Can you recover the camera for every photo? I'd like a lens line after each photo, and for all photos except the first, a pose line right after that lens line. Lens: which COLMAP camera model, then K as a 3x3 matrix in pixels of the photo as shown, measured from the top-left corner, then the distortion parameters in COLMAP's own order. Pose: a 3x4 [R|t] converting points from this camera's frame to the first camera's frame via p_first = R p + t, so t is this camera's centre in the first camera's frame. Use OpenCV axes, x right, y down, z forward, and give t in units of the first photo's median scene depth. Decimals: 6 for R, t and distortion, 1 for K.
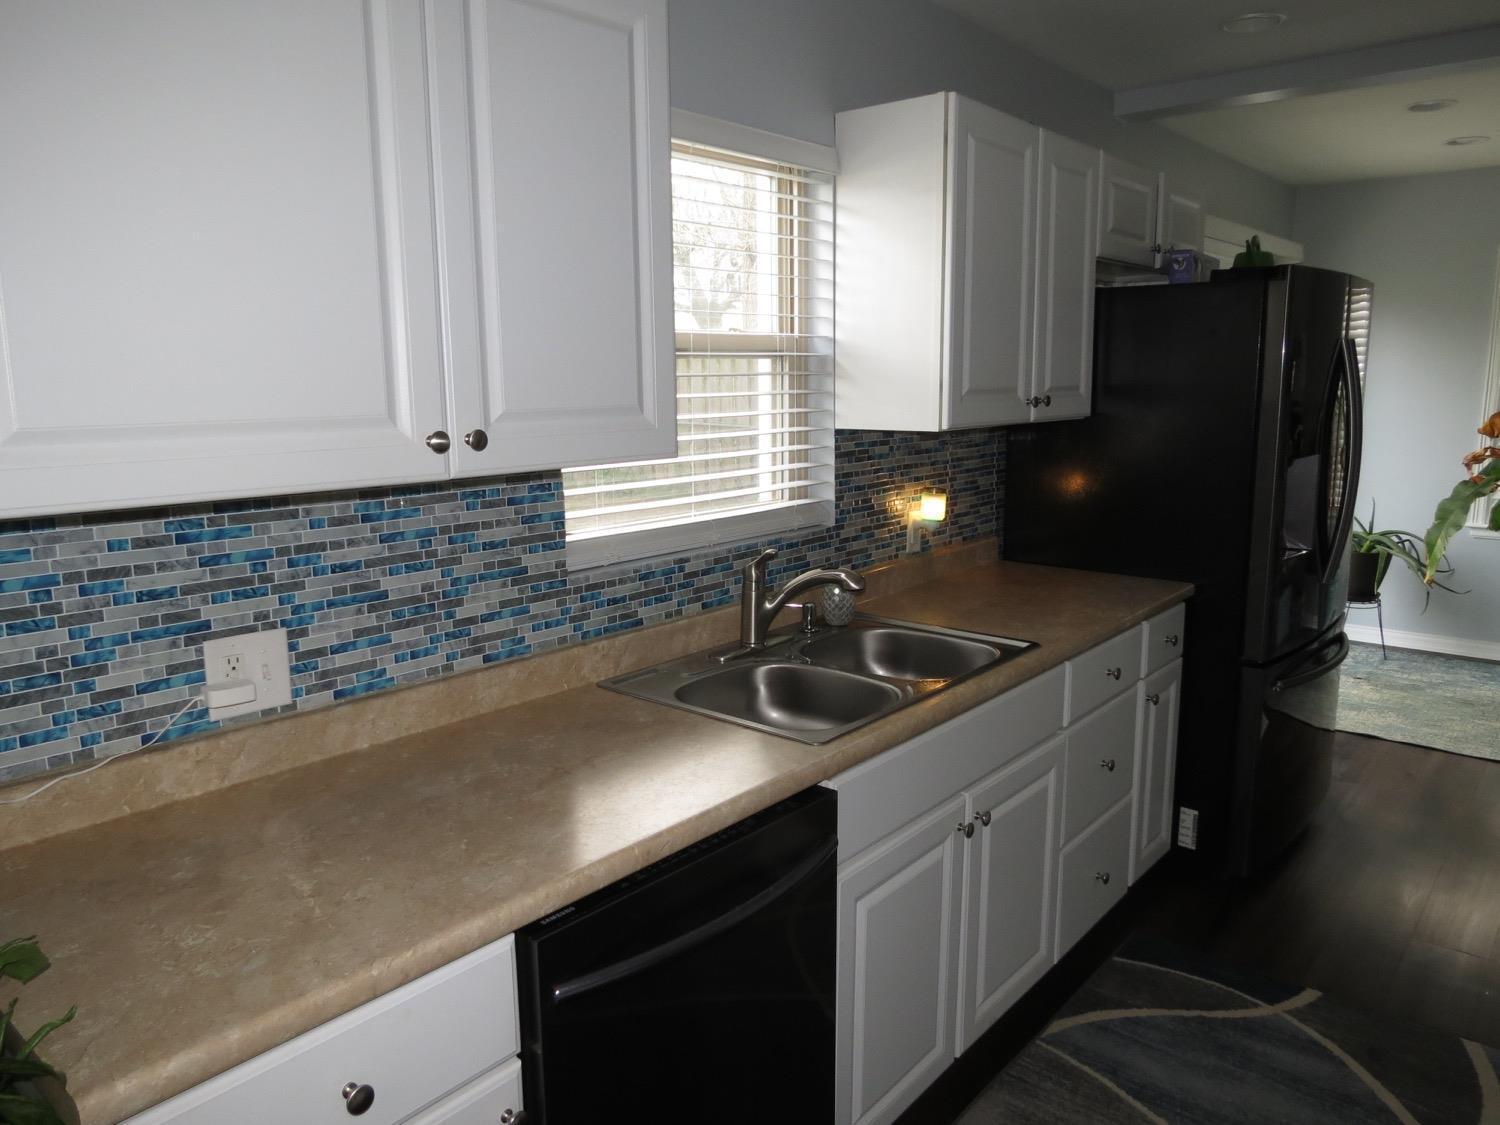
lens RADIAL K [[1069.0, 0, 754.0], [0, 1069.0, 563.9], [0, 0, 1]] dist [-0.005418, 0.005283]
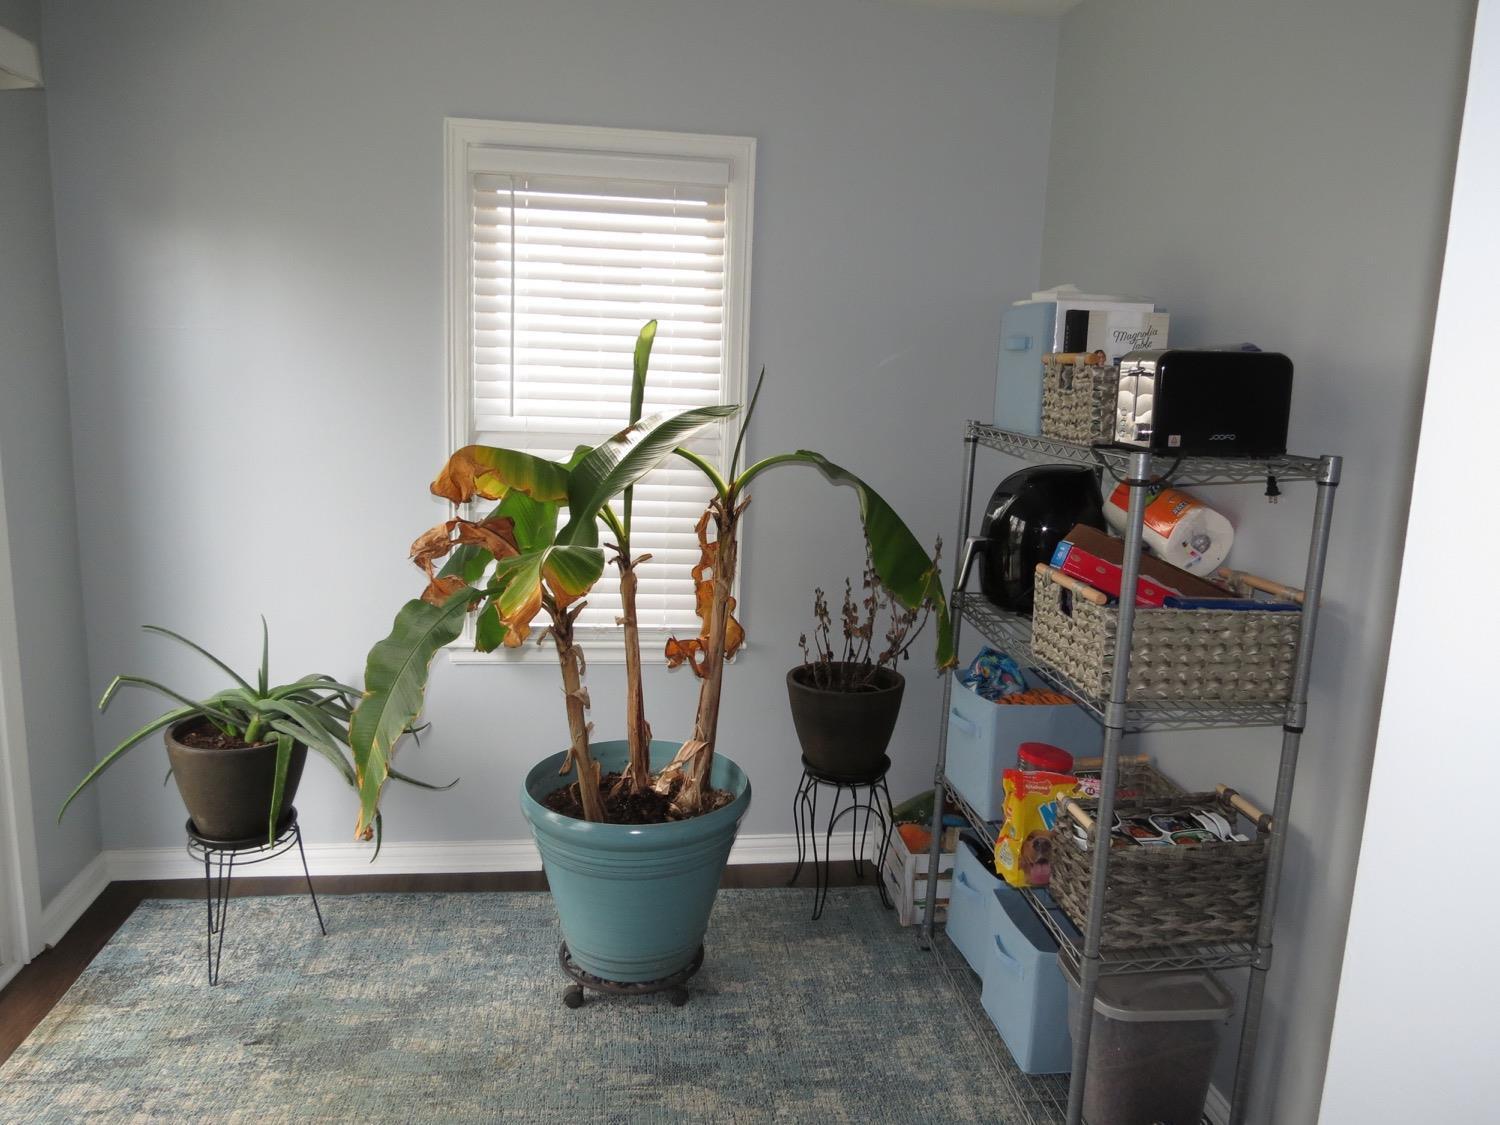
lens RADIAL K [[1069.0, 0, 750.9], [0, 1069.0, 563.4], [0, 0, 1]] dist [-0.005418, 0.005283]
pose [[0.666760, -0.088326, 0.740020, 0.417617], [0.084594, 0.995504, 0.042601, -0.097706], [-0.740456, 0.034197, 0.671235, 0.577713]]
